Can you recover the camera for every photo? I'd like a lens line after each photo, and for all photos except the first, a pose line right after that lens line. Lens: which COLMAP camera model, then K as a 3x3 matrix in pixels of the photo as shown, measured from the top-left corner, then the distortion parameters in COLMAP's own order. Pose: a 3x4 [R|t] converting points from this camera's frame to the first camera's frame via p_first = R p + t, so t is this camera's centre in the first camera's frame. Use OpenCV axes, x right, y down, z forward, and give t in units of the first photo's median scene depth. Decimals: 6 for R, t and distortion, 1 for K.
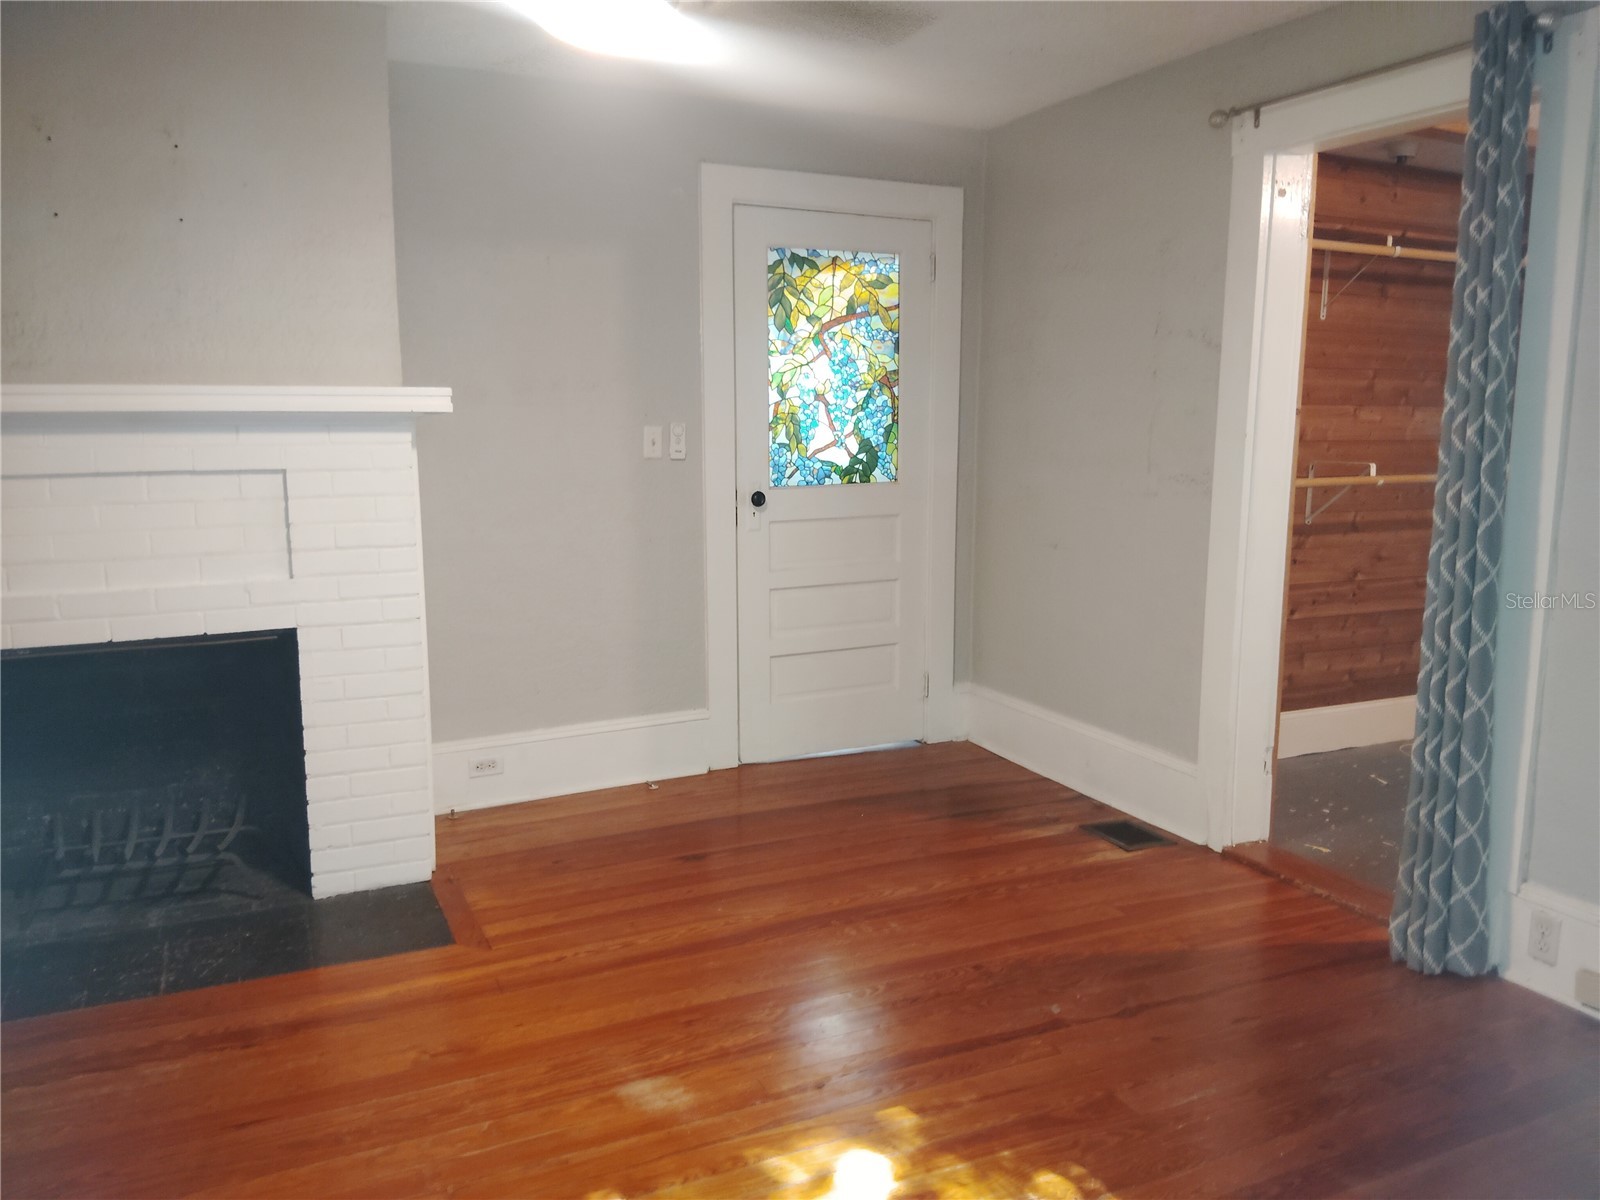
lens RADIAL K [[1197.3, 0, 773.2], [0, 1197.3, 595.8], [0, 0, 1]] dist [0.117342, -0.188420]
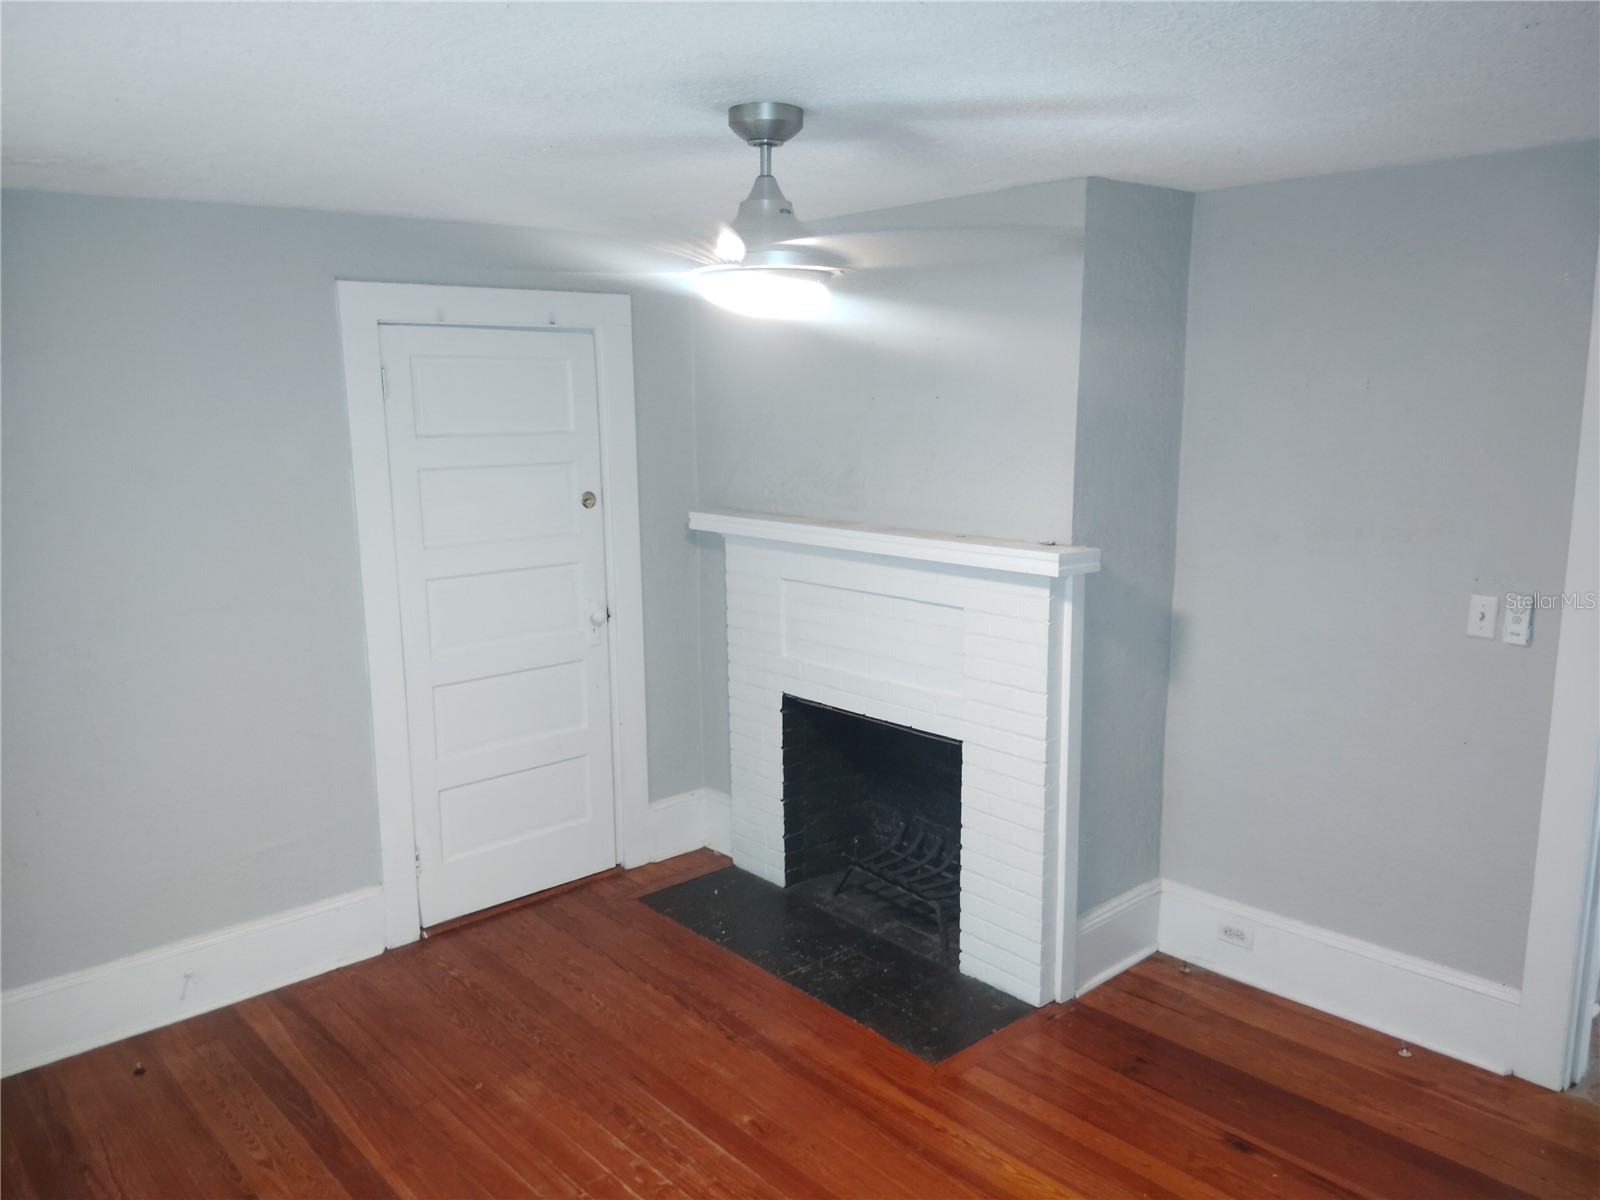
lens RADIAL K [[1197.3, 0, 773.2], [0, 1197.3, 595.8], [0, 0, 1]] dist [0.117342, -0.188420]
pose [[0.293934, 0.163149, -0.941799, 0.525142], [-0.124441, 0.983471, 0.131530, -0.203960], [0.947691, 0.078538, 0.309377, 0.391494]]
